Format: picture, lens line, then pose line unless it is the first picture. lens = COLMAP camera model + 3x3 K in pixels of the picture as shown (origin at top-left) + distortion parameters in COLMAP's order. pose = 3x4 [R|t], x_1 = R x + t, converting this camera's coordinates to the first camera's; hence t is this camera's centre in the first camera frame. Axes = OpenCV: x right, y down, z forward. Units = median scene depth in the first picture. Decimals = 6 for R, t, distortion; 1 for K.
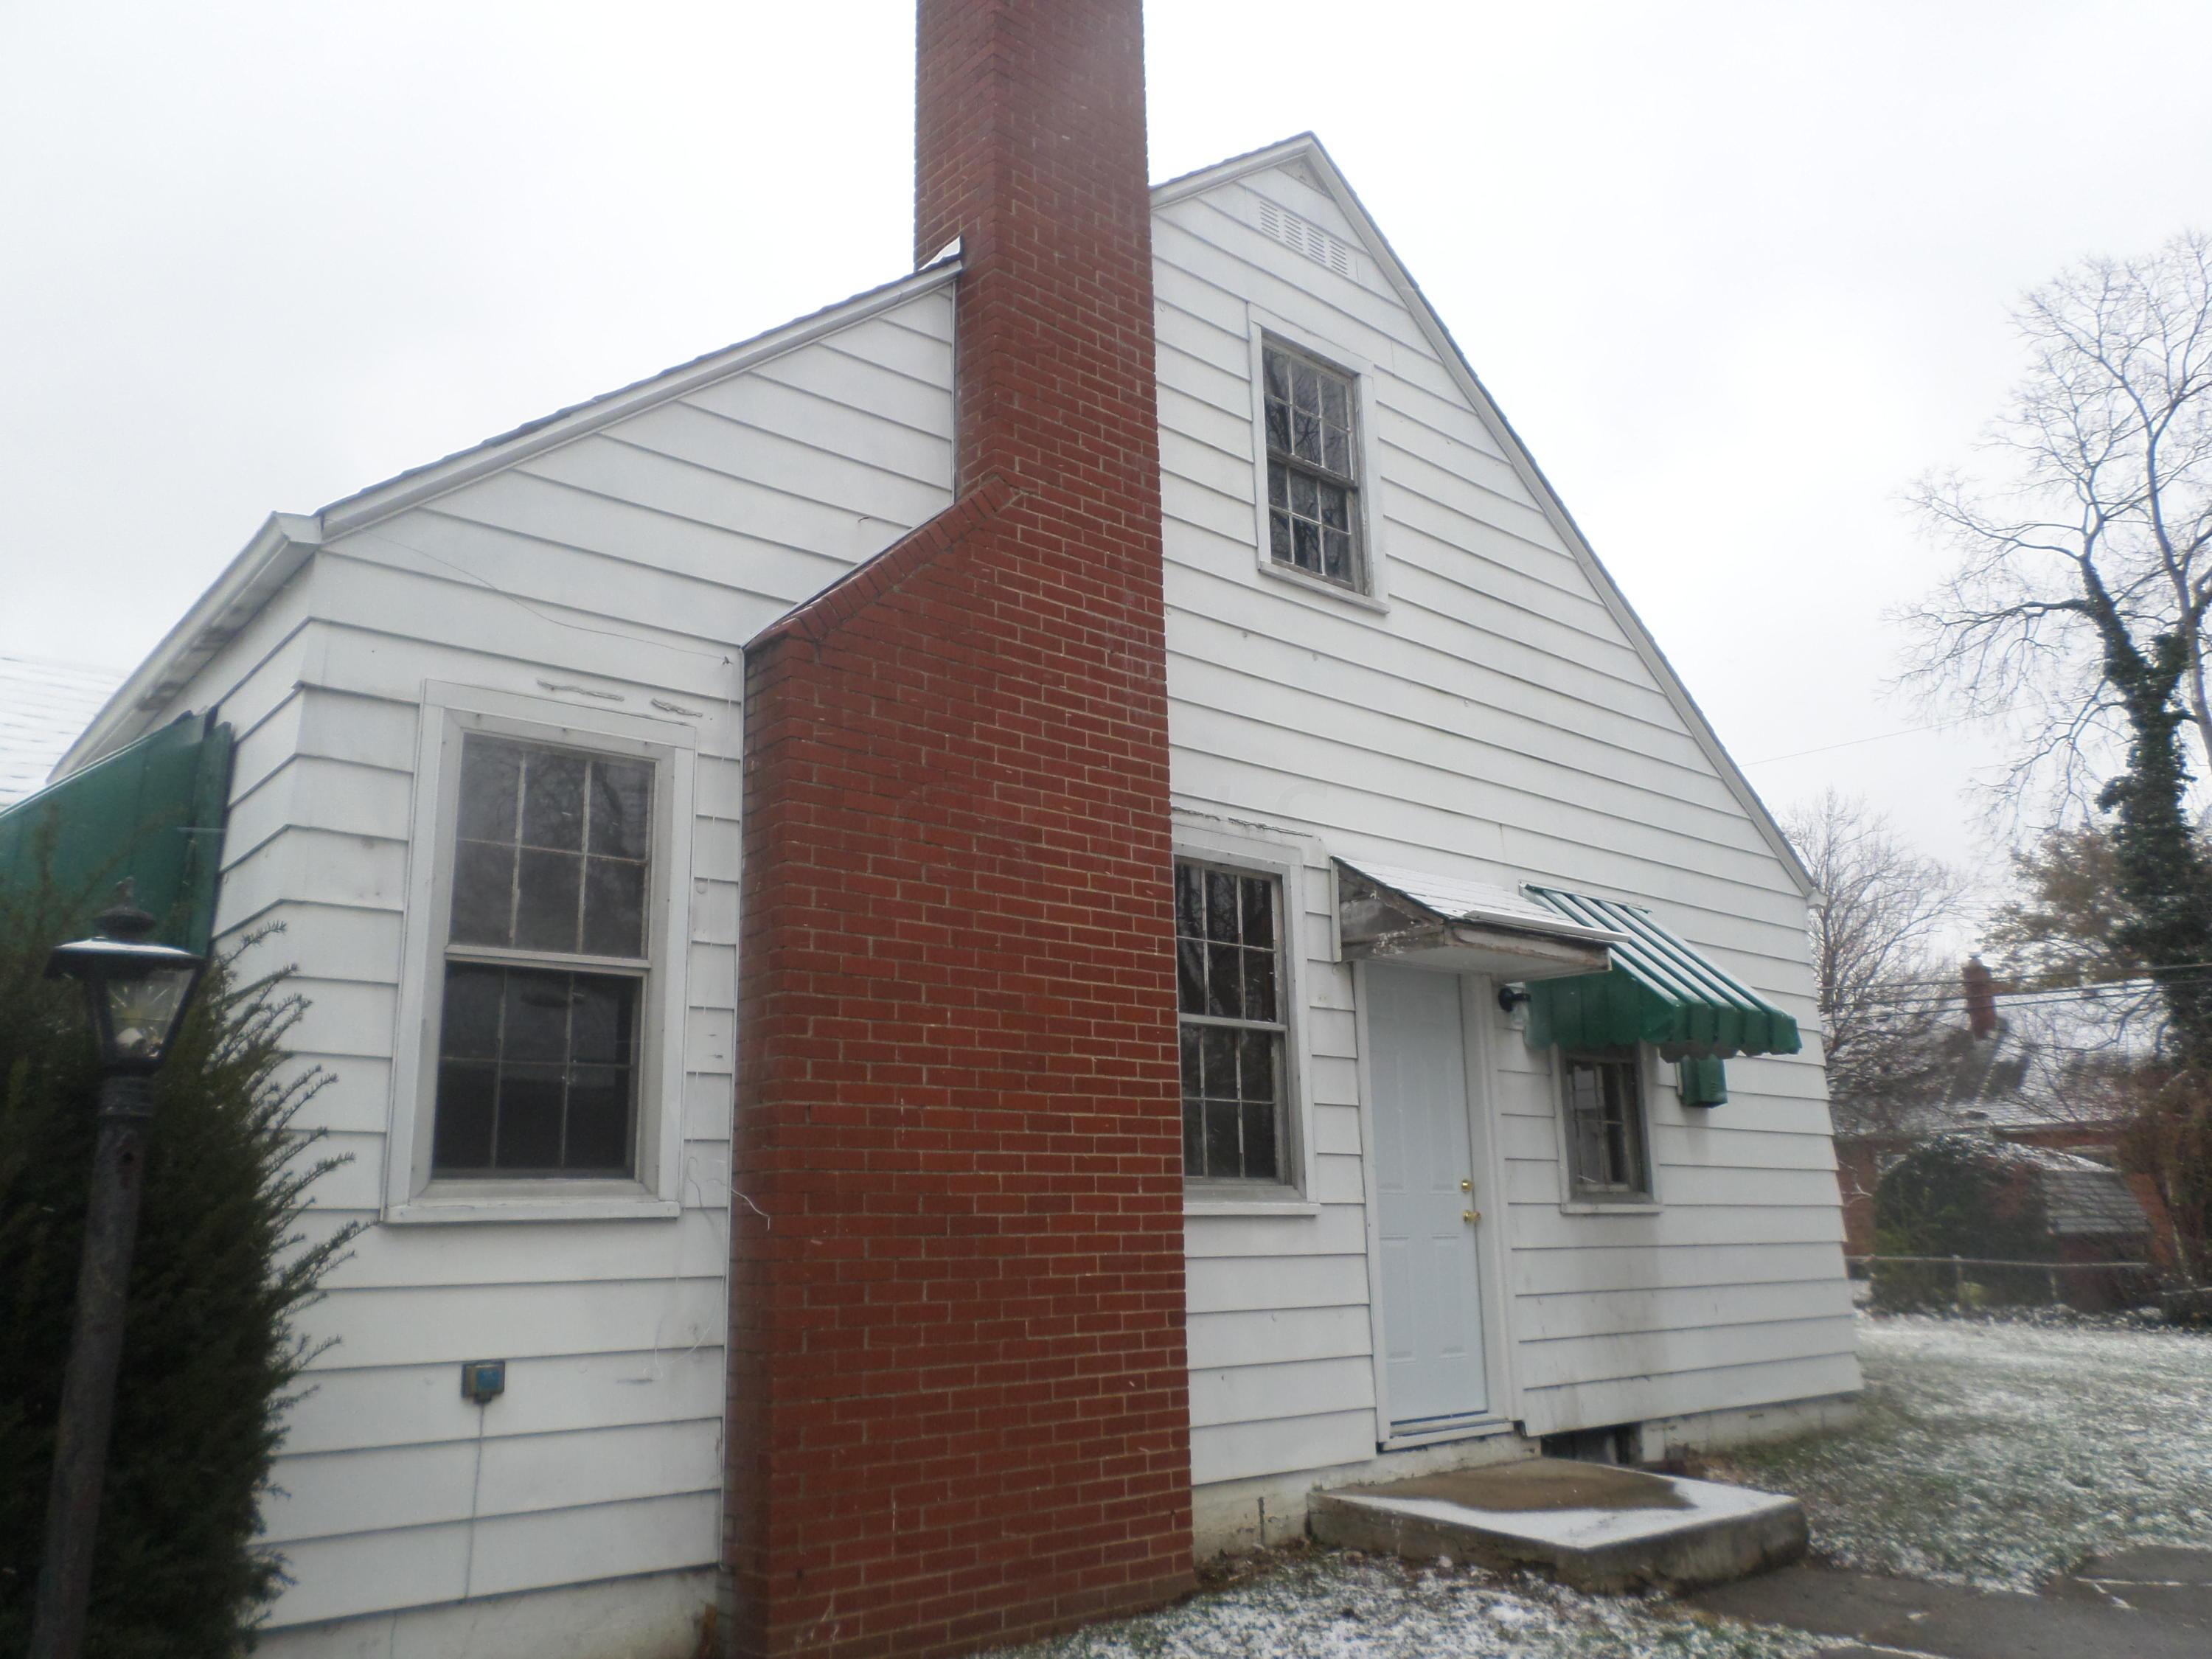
lens RADIAL K [[1718.4, 0, 1104.5], [0, 1718.4, 828.4], [0, 0, 1]] dist [0.008904, 0.001174]
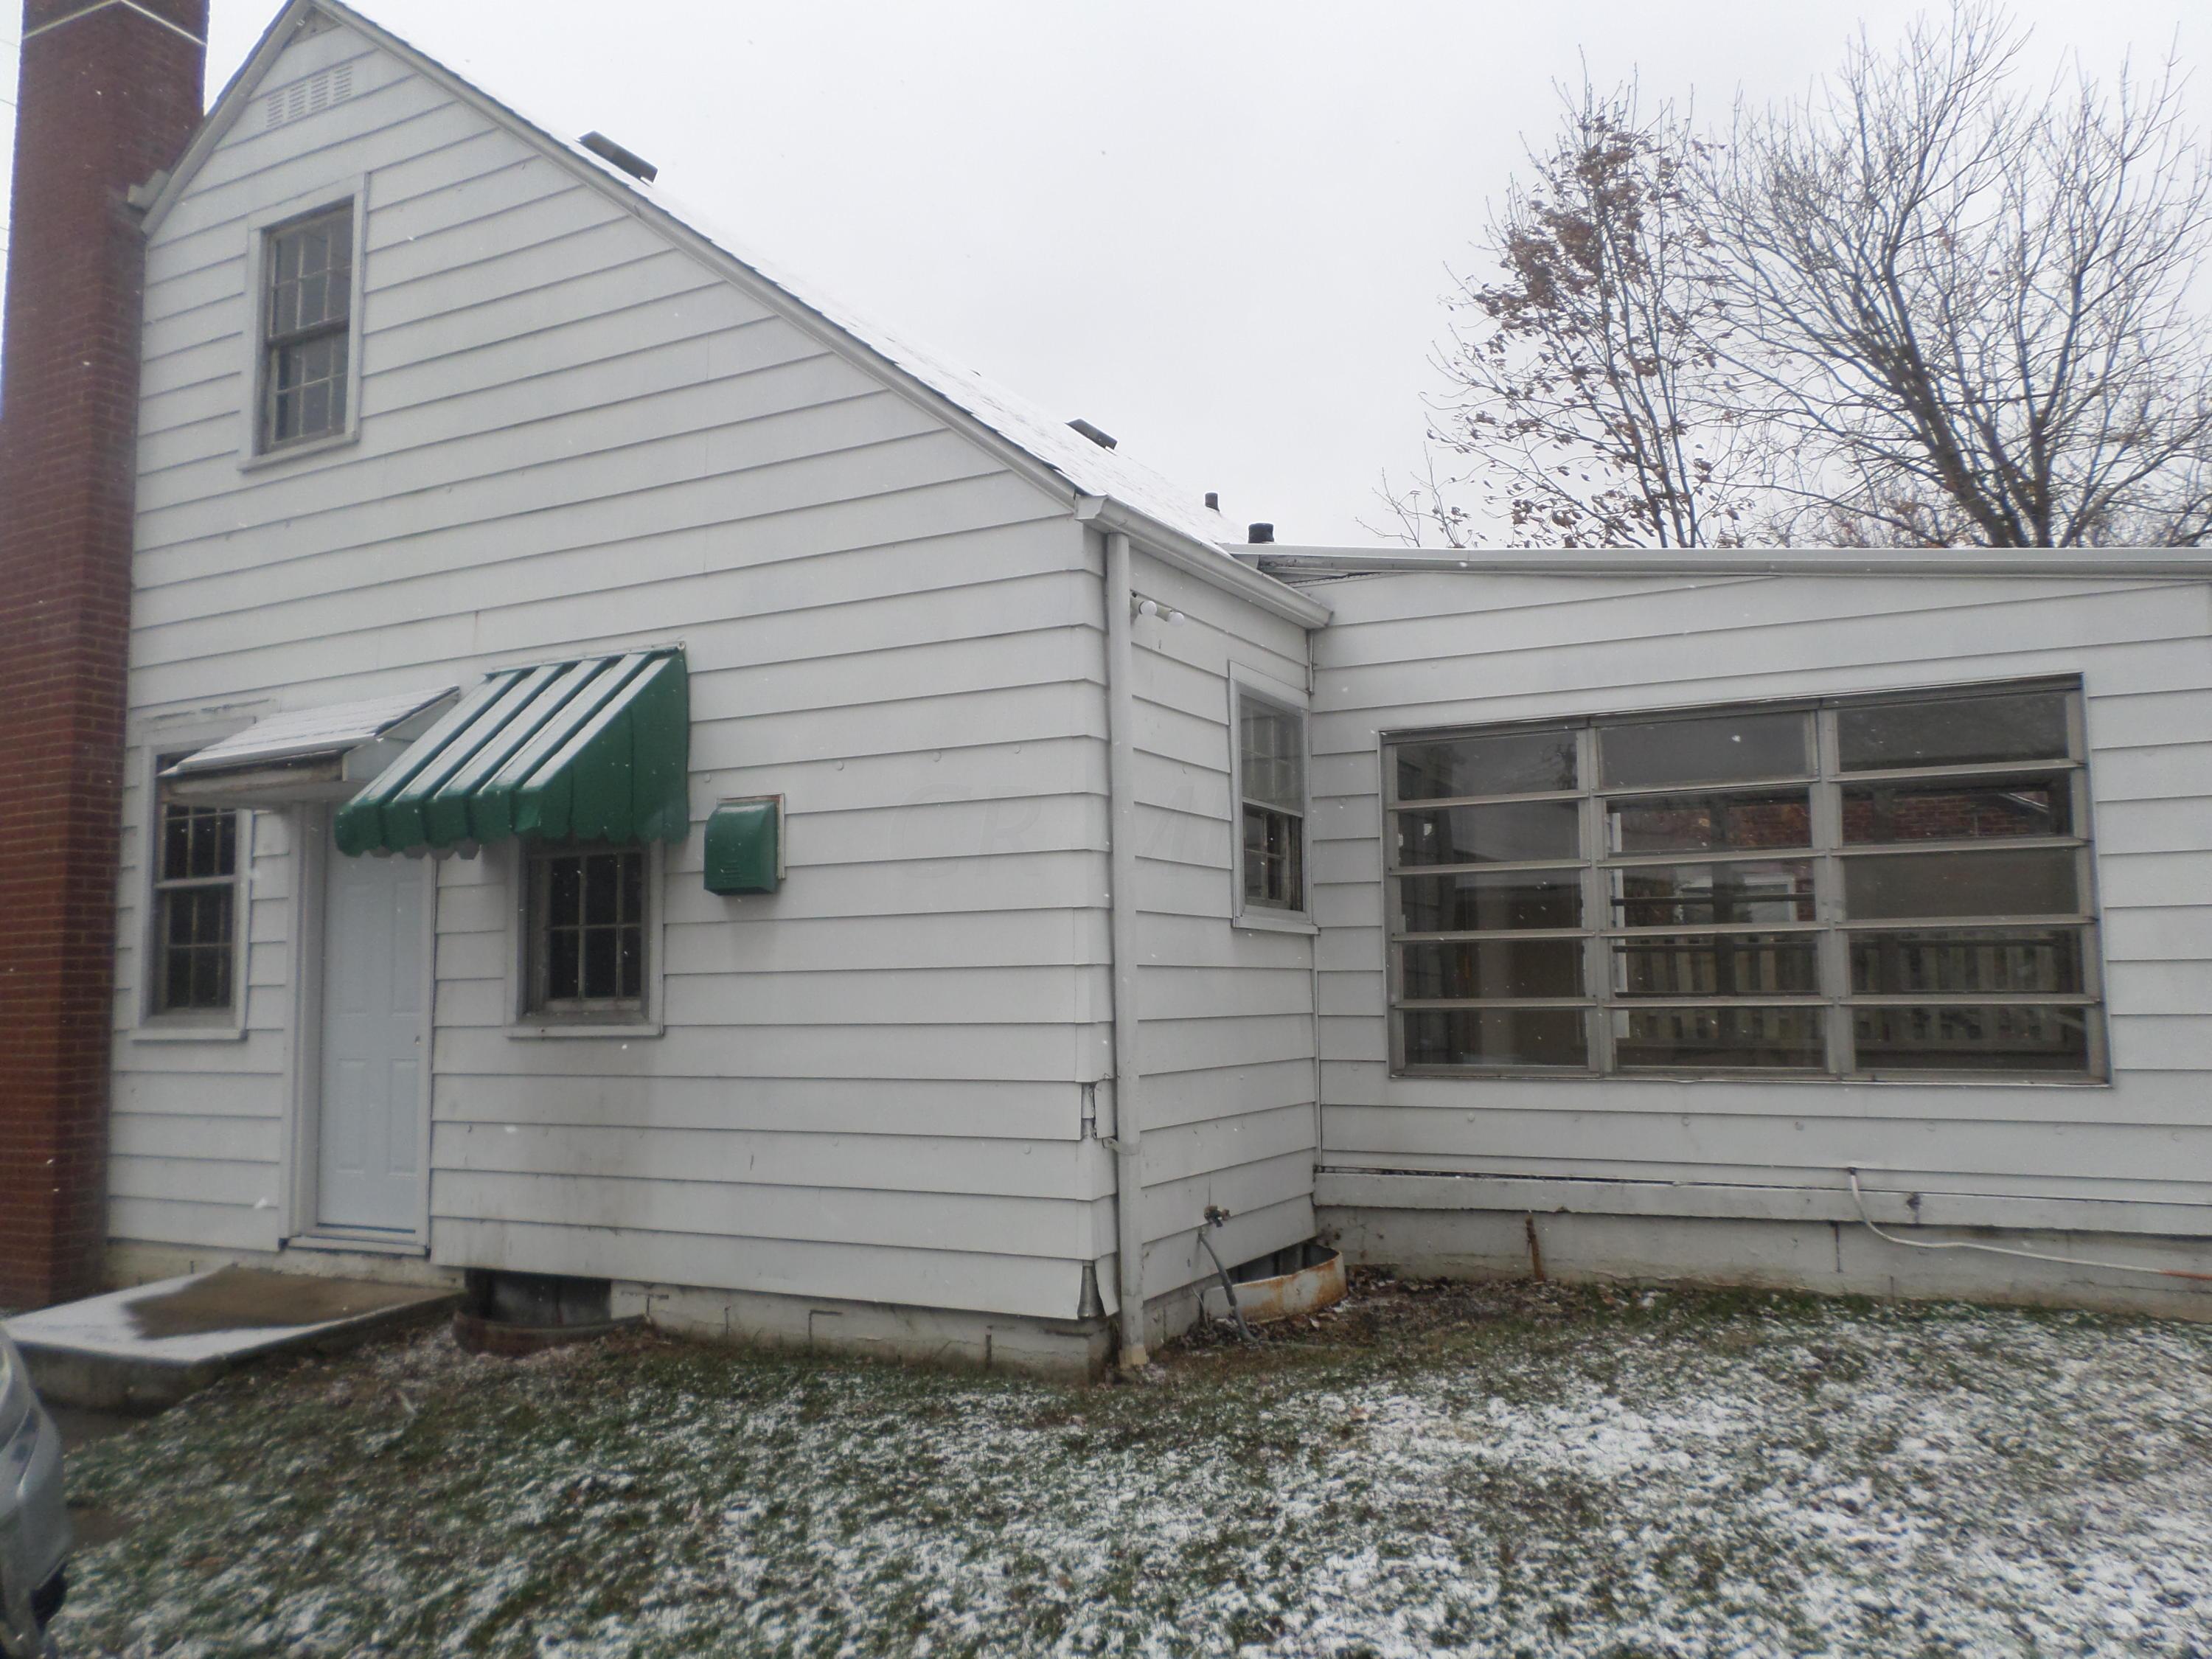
lens RADIAL K [[1718.4, 0, 1105.6], [0, 1718.4, 832.9], [0, 0, 1]] dist [0.008904, 0.001174]
pose [[0.345751, -0.076817, -0.935177, 1.211443], [0.231649, 0.972782, 0.005739, 0.186310], [0.909283, -0.218617, 0.354135, 0.982995]]
